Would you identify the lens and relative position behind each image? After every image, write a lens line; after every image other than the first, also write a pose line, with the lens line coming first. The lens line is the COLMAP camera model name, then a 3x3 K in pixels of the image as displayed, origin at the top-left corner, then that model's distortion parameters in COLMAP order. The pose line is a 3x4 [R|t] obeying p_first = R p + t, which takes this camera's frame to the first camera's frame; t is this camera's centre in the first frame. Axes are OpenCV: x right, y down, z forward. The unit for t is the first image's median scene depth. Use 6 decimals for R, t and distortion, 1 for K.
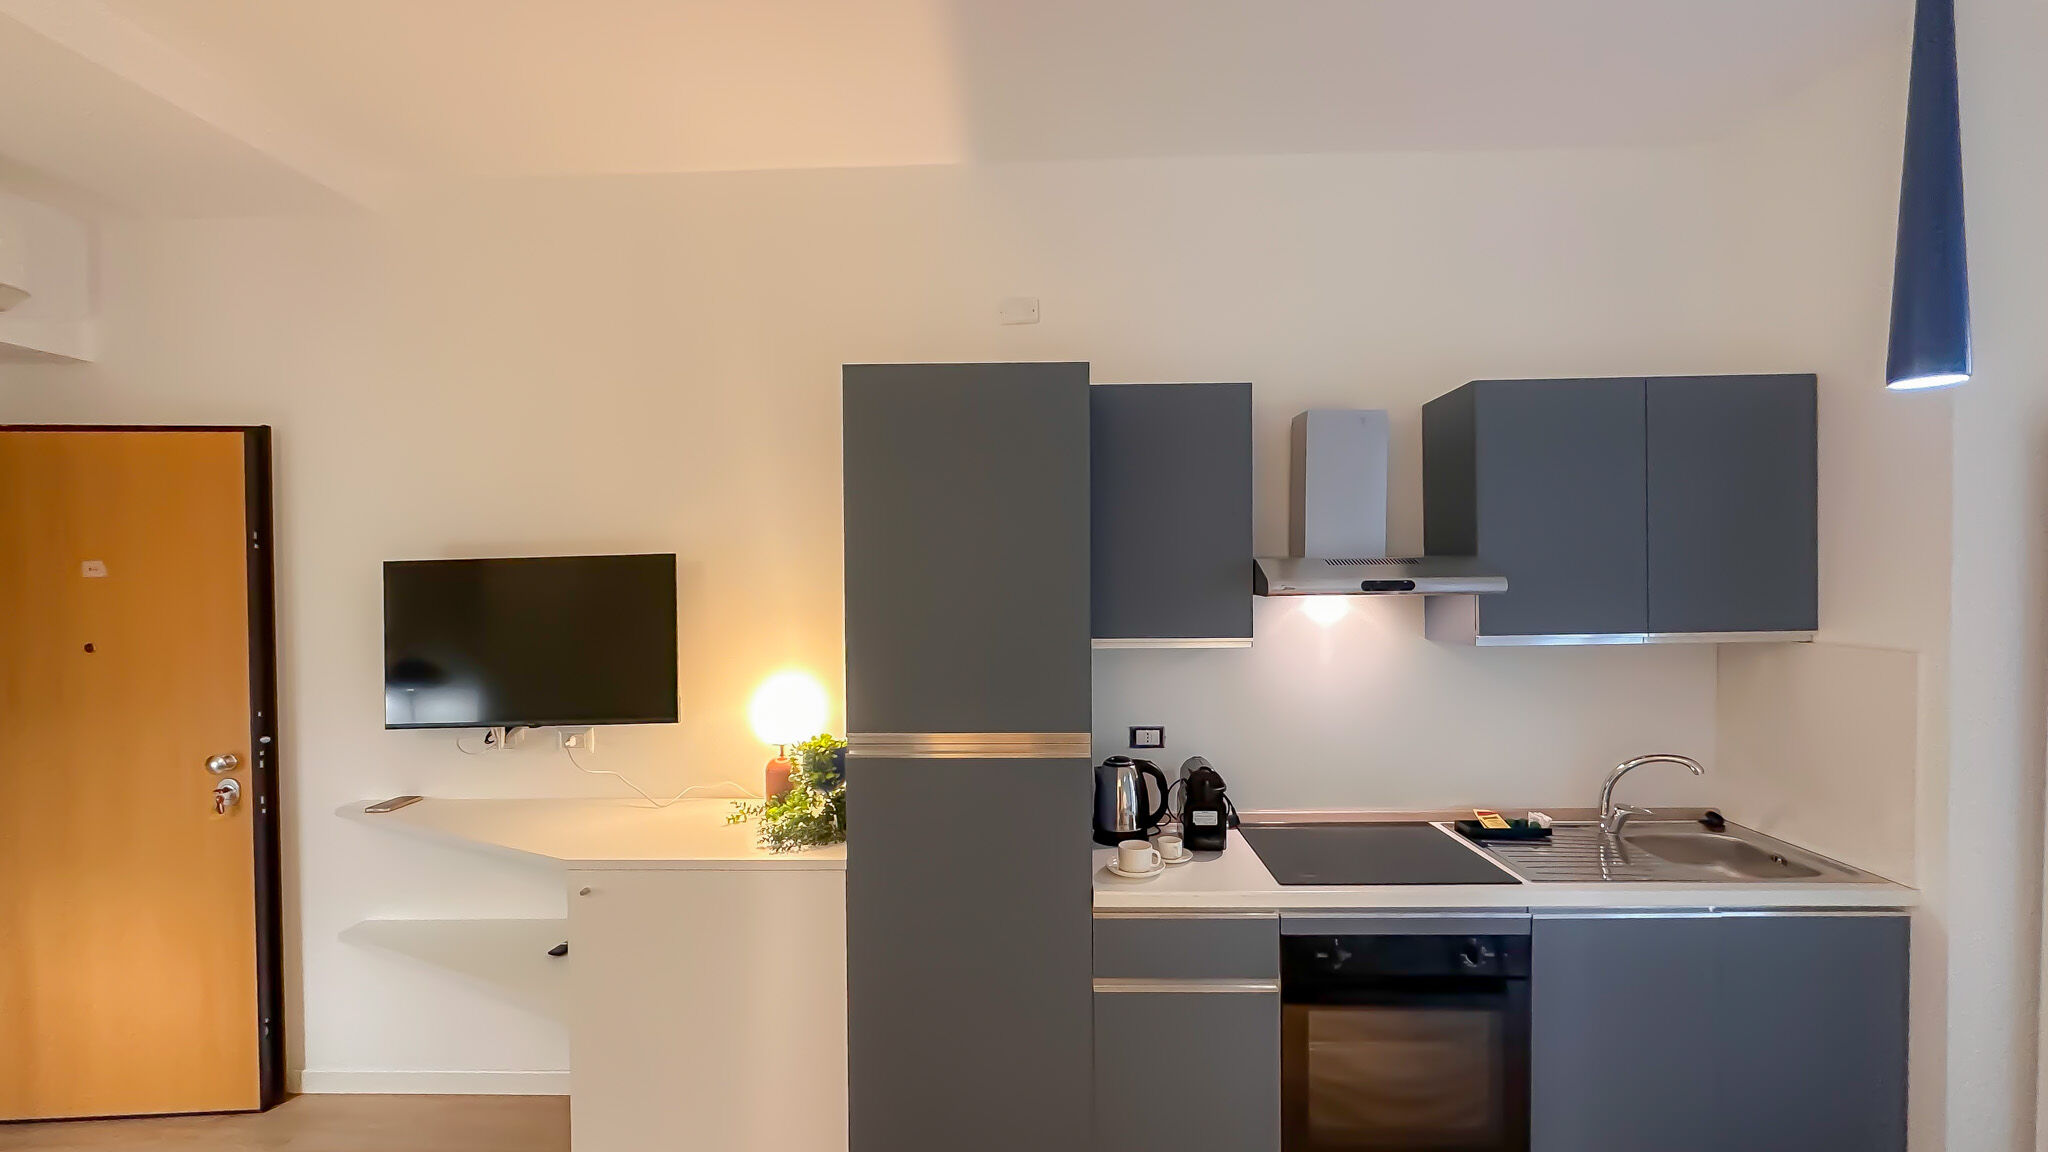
lens RADIAL K [[870.6, 0, 1024.0], [0, 870.6, 576.0], [0, 0, 1]] dist [-0.011914, 0.000384]
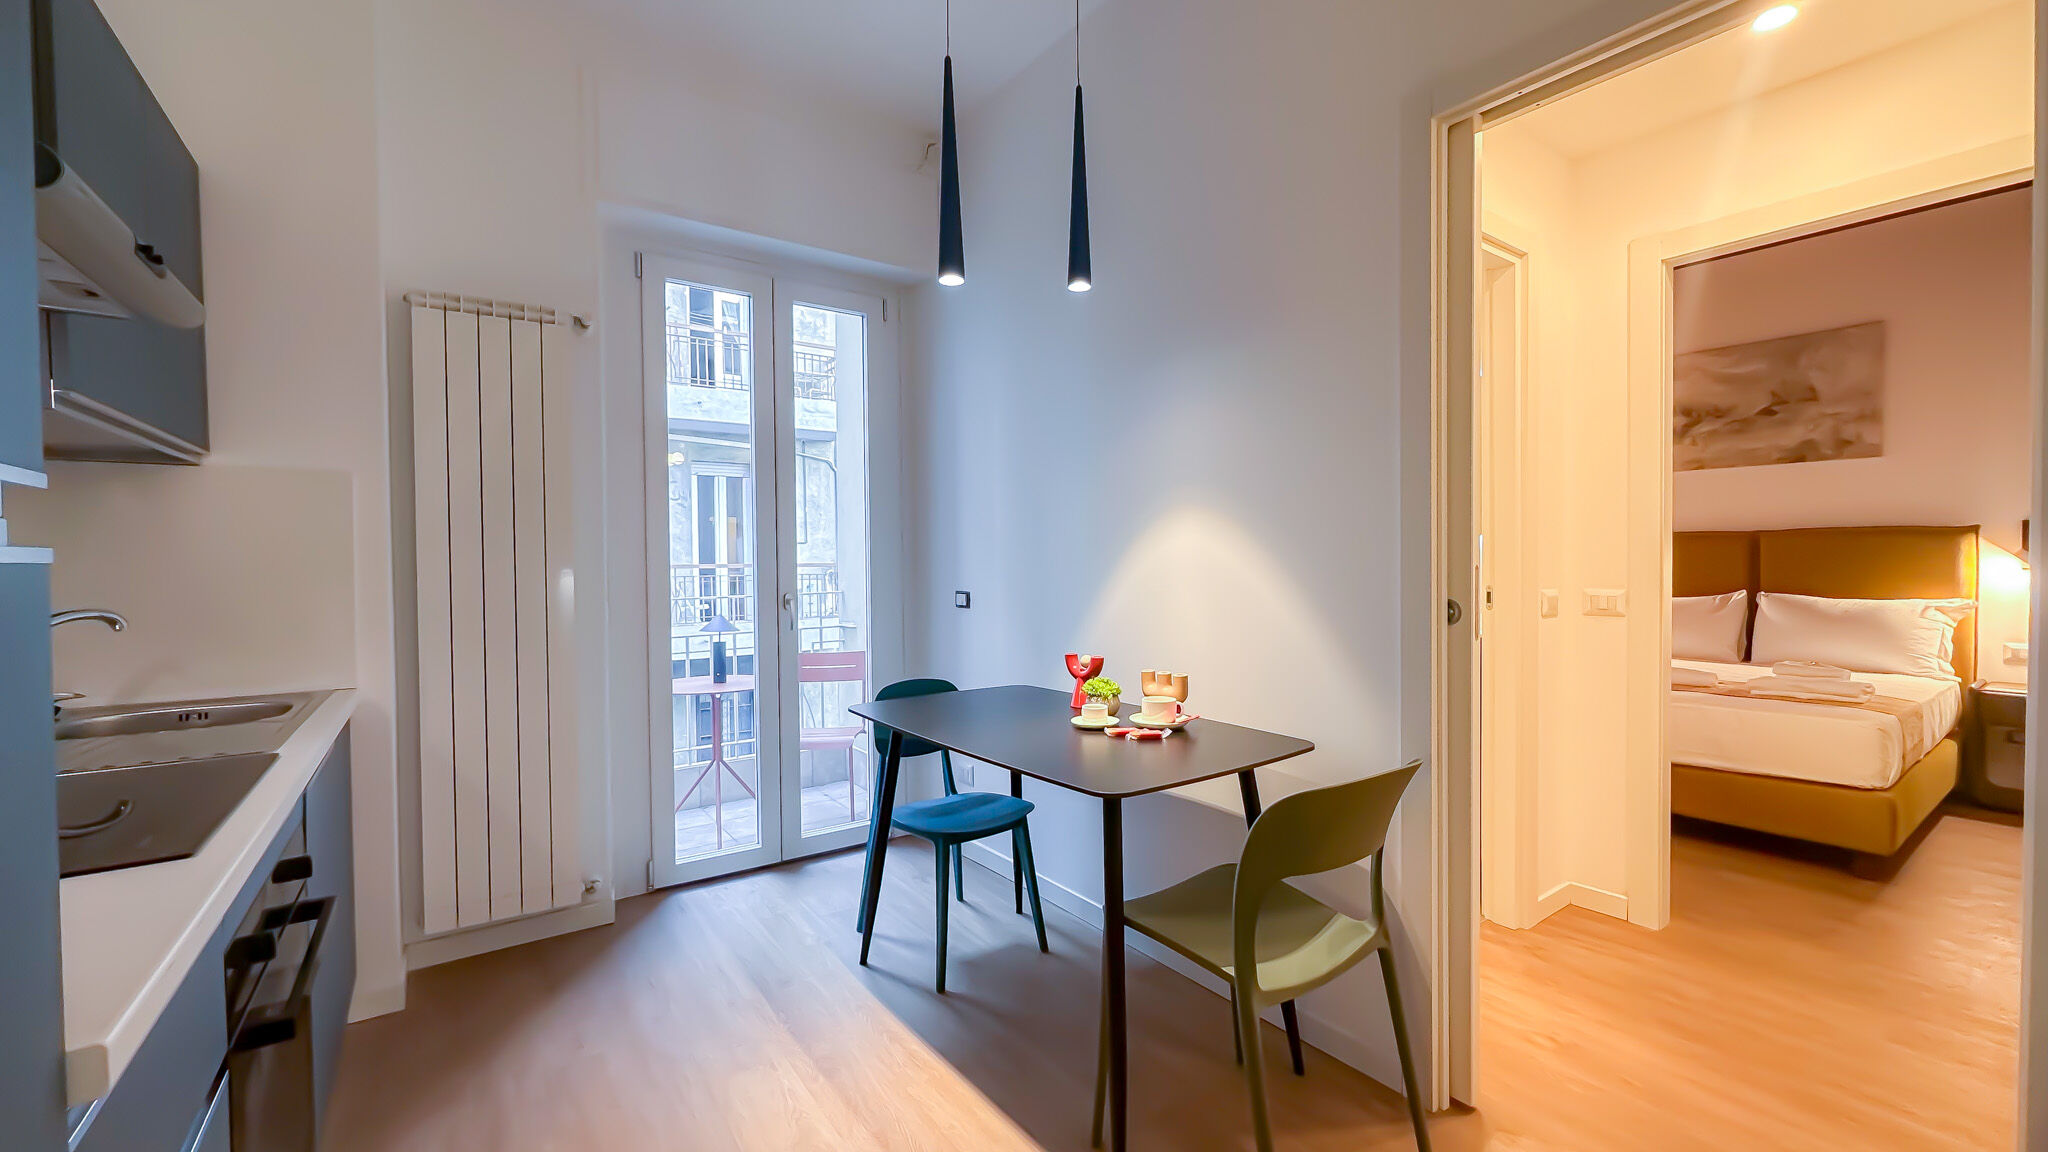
lens RADIAL K [[812.0, 0, 1024.0], [0, 812.0, 576.0], [0, 0, 1]] dist [0.000562, 0.000163]
pose [[-0.607134, -0.000215, 0.794599, -0.272273], [0.027397, 0.999400, 0.021204, 0.189143], [-0.794127, 0.034643, -0.606764, 0.807619]]
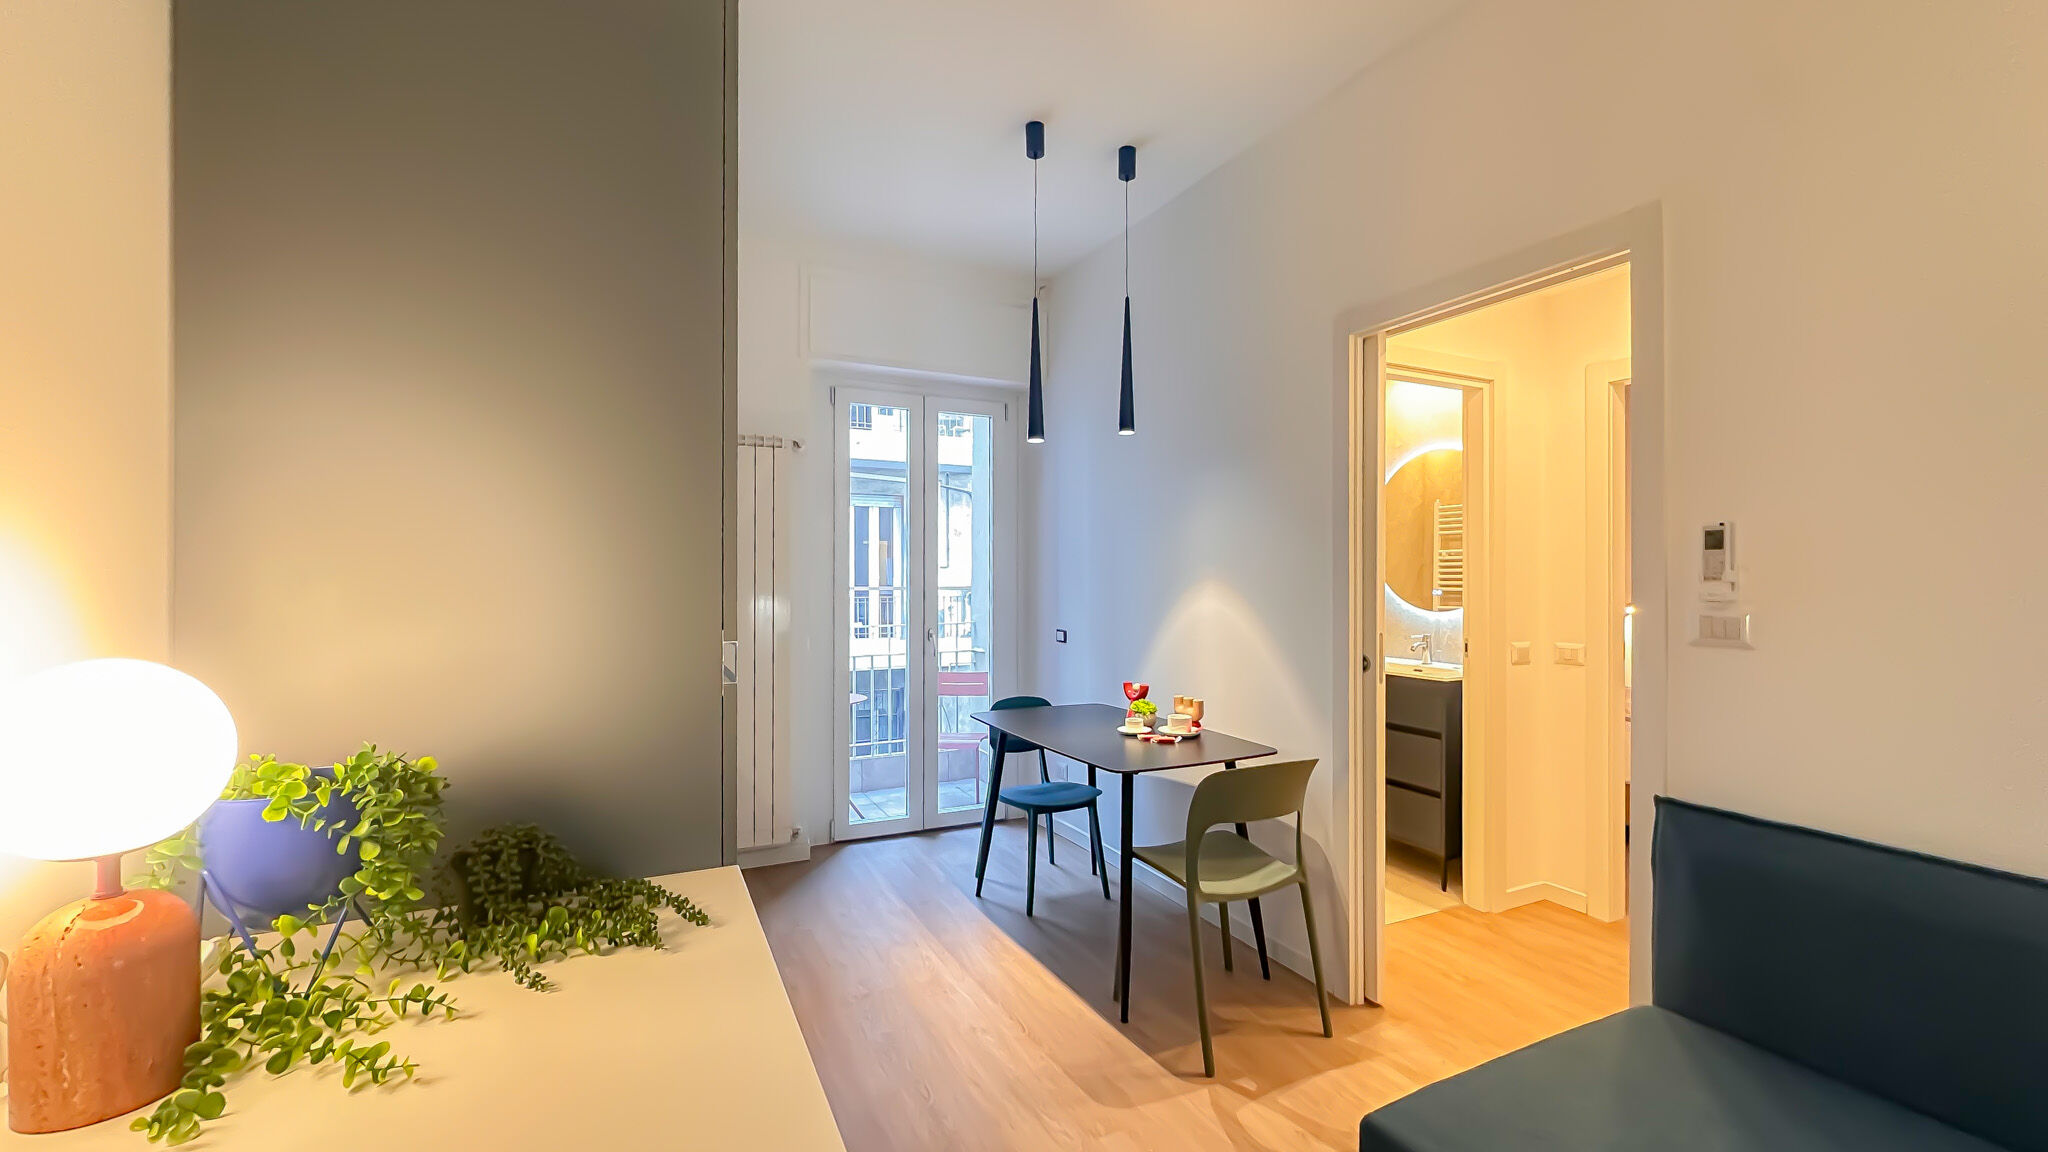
lens RADIAL K [[831.1, 0, 1024.0], [0, 831.1, 576.0], [0, 0, 1]] dist [-0.001119, 0.000039]
pose [[-0.461873, 0.009410, 0.886896, -0.698026], [0.016012, 0.999869, -0.002270, 0.126207], [-0.886802, 0.013153, -0.461963, 0.970531]]
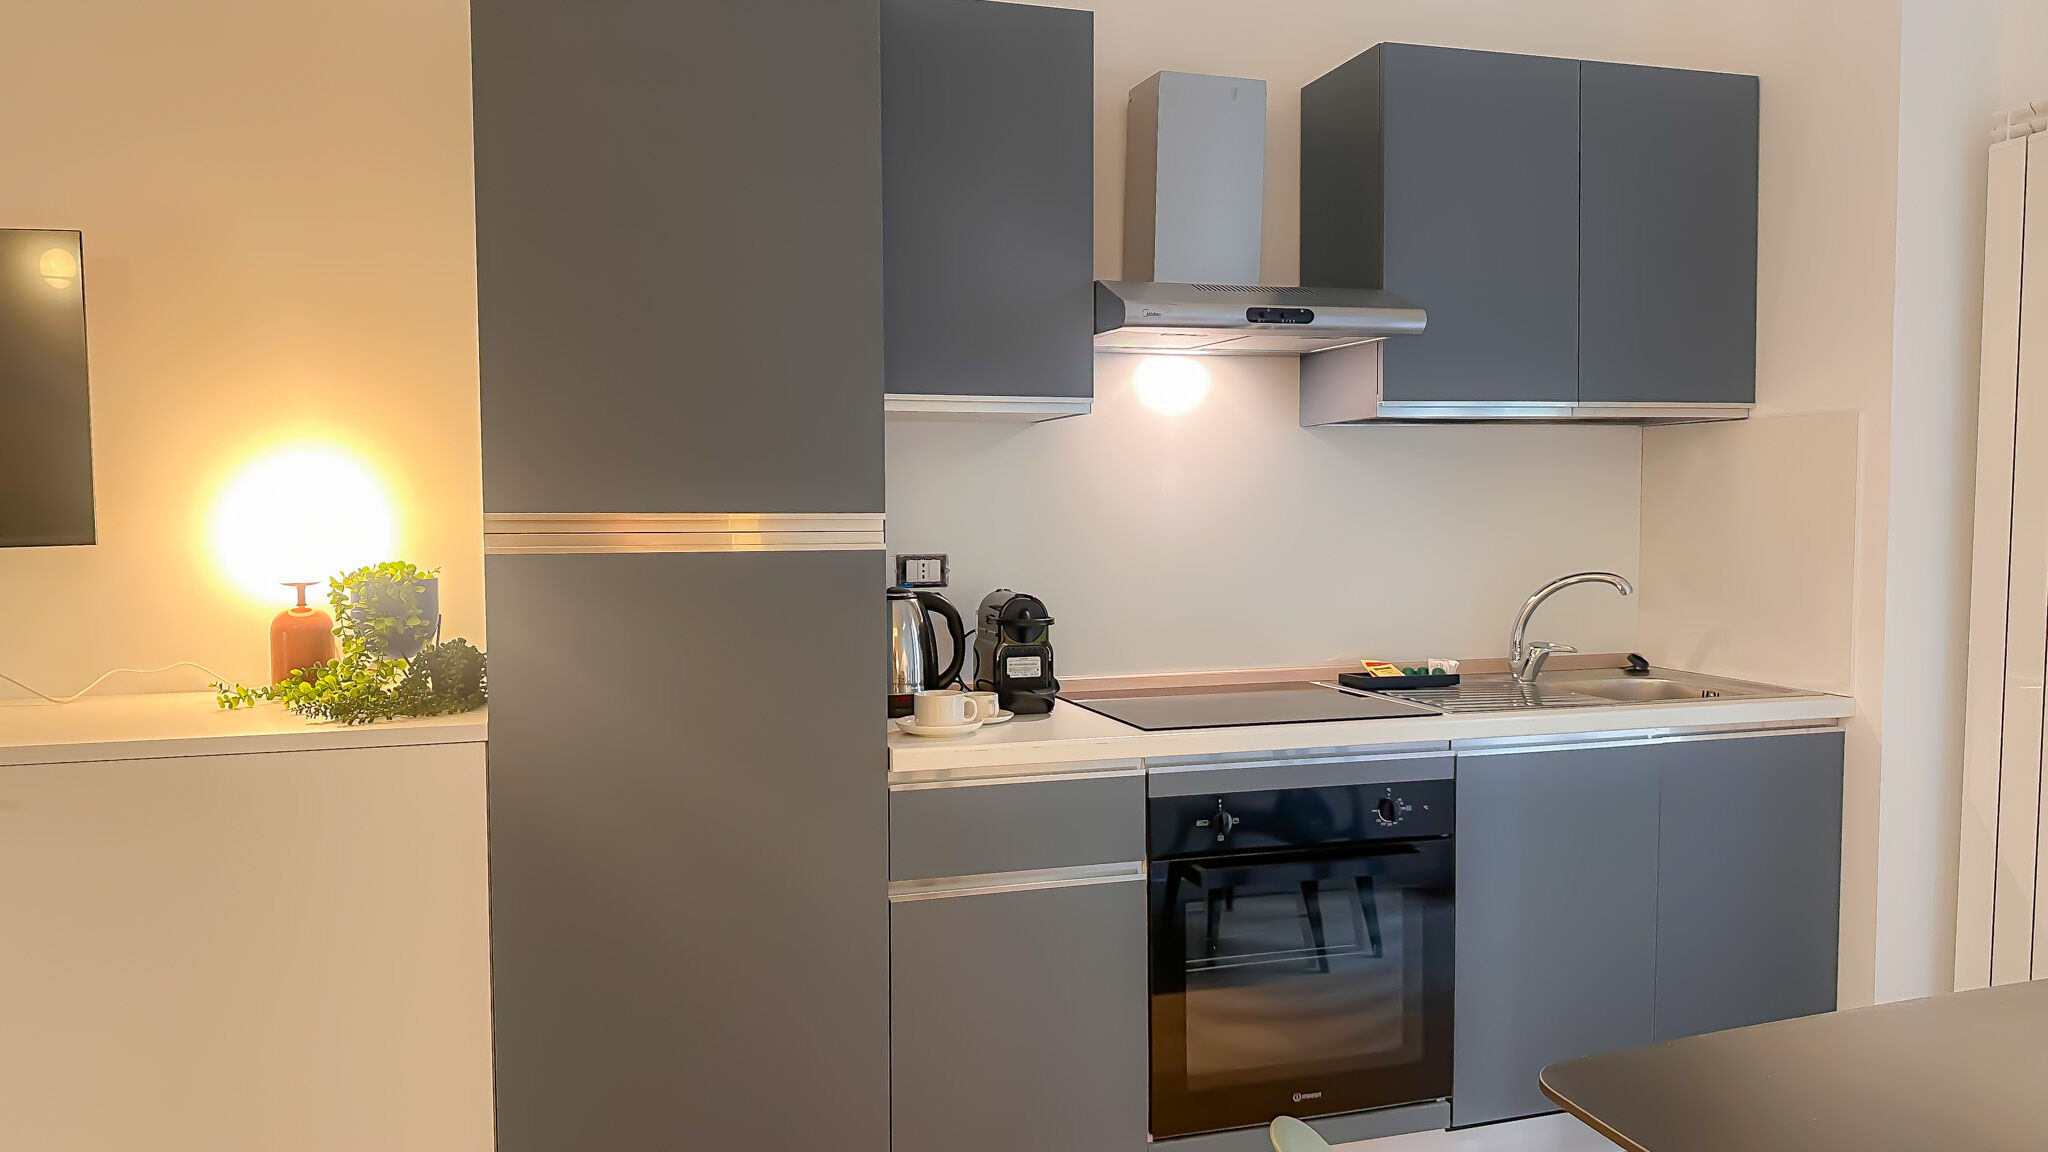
lens RADIAL K [[1485.4, 0, 1024.0], [0, 1485.4, 576.0], [0, 0, 1]] dist [0.095720, -0.165098]
pose [[0.942486, -0.009580, 0.334109, -0.179318], [0.000821, 0.999653, 0.026347, 0.178269], [-0.334245, -0.024557, 0.942166, -0.089901]]
